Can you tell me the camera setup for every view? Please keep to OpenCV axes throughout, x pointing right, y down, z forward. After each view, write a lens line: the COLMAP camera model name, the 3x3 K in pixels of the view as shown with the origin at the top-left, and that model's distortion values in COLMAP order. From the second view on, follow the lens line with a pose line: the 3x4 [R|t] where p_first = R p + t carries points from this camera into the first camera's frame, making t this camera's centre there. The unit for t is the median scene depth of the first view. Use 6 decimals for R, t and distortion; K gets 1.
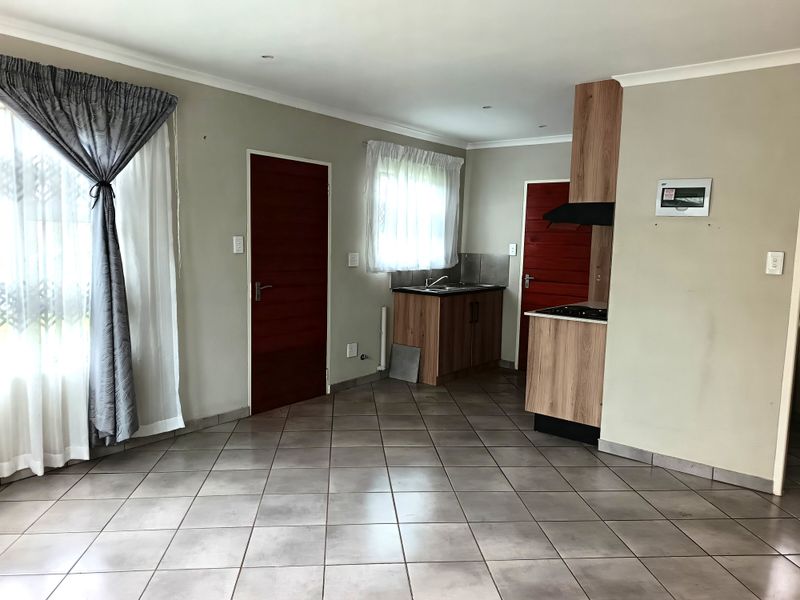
lens RADIAL K [[586.6, 0, 400.0], [0, 586.6, 300.0], [0, 0, 1]] dist [0.085774, -0.124469]
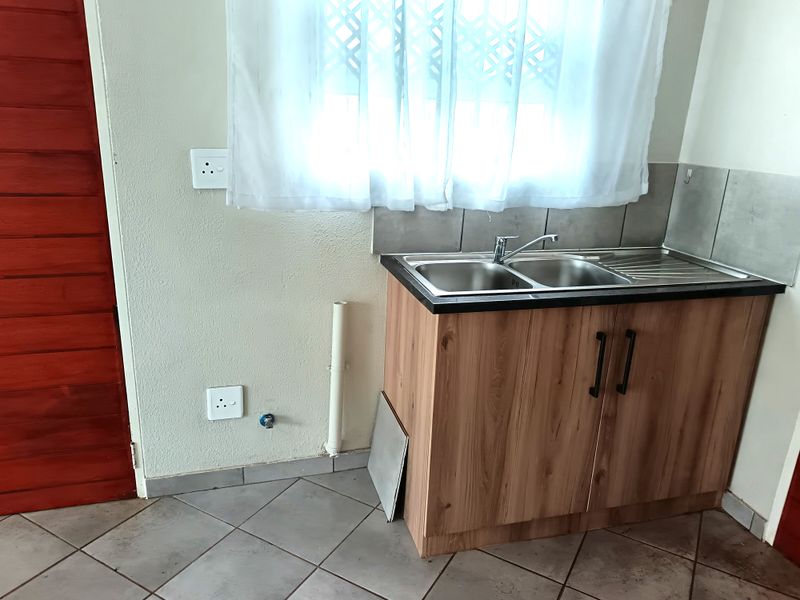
lens RADIAL K [[586.6, 0, 400.0], [0, 586.6, 300.0], [0, 0, 1]] dist [0.085774, -0.124469]
pose [[0.815100, 0.181707, -0.550087, 0.231380], [-0.080473, 0.975845, 0.203103, -0.076646], [0.573704, -0.121282, 0.810033, 0.781674]]
